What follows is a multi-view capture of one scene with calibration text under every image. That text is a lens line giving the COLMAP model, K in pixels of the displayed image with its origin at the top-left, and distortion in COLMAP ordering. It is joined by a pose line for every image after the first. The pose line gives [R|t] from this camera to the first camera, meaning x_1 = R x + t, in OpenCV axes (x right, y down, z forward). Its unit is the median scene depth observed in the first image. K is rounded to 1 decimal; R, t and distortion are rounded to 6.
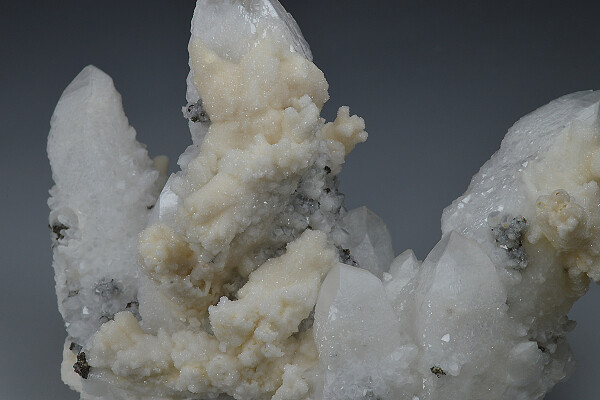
lens RADIAL K [[1676.2, 0, 302.2], [0, 1676.2, 201.3], [0, 0, 1]] dist [-0.119653, 0.000000]
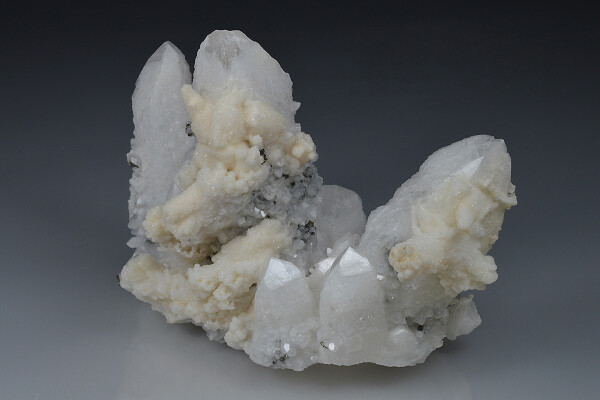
lens RADIAL K [[1676.2, 0, 299.0], [0, 1676.2, 199.5], [0, 0, 1]] dist [-0.119653, 0.000000]
pose [[0.931399, 0.153867, -0.329879, 0.495258], [-0.030995, 0.936498, 0.349302, -0.494994], [0.362677, -0.315115, 0.877022, -0.210765]]
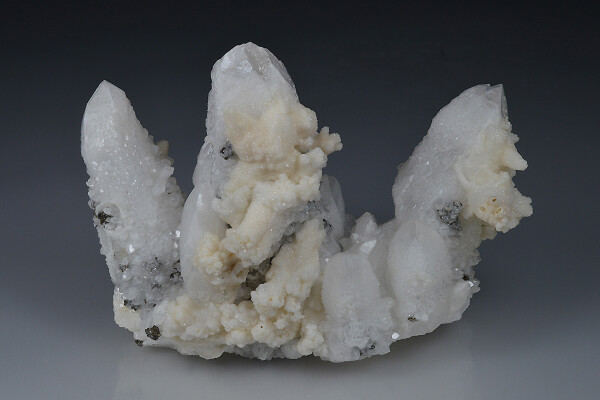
lens RADIAL K [[1676.2, 0, 299.3], [0, 1676.2, 198.9], [0, 0, 1]] dist [-0.119653, 0.000000]
pose [[0.963434, -0.124853, 0.237081, -0.336310], [0.036305, 0.937471, 0.346164, -0.489923], [-0.265476, -0.324899, 0.907724, -0.257718]]
